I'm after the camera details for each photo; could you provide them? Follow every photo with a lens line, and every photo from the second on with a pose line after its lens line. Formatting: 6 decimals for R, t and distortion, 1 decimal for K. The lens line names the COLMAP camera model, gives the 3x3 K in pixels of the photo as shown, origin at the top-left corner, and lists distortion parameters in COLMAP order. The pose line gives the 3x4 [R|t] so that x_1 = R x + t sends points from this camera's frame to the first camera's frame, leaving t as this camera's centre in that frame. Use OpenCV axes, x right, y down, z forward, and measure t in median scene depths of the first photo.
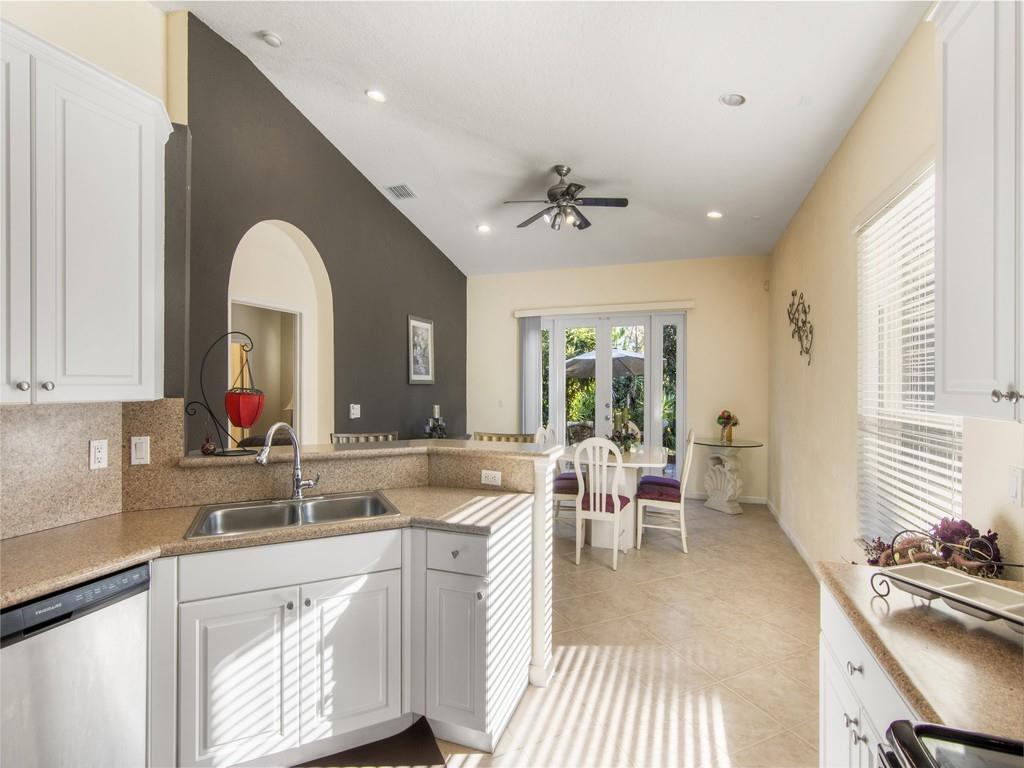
lens RADIAL K [[499.5, 0, 511.2], [0, 499.5, 384.8], [0, 0, 1]] dist [-0.013036, 0.002136]
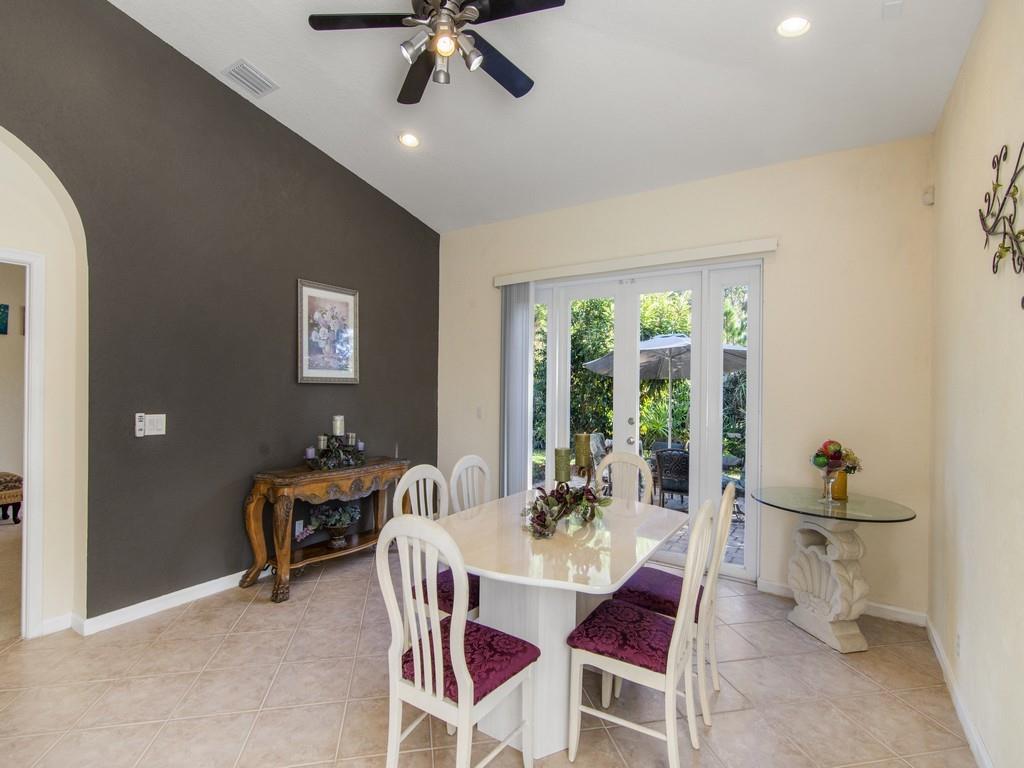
lens RADIAL K [[499.5, 0, 511.8], [0, 499.5, 384.7], [0, 0, 1]] dist [-0.013036, 0.002136]
pose [[0.969816, 0.009023, -0.243673, 0.234172], [-0.010479, 0.999934, -0.004678, 0.000881], [0.243614, 0.007091, 0.969846, 0.424895]]
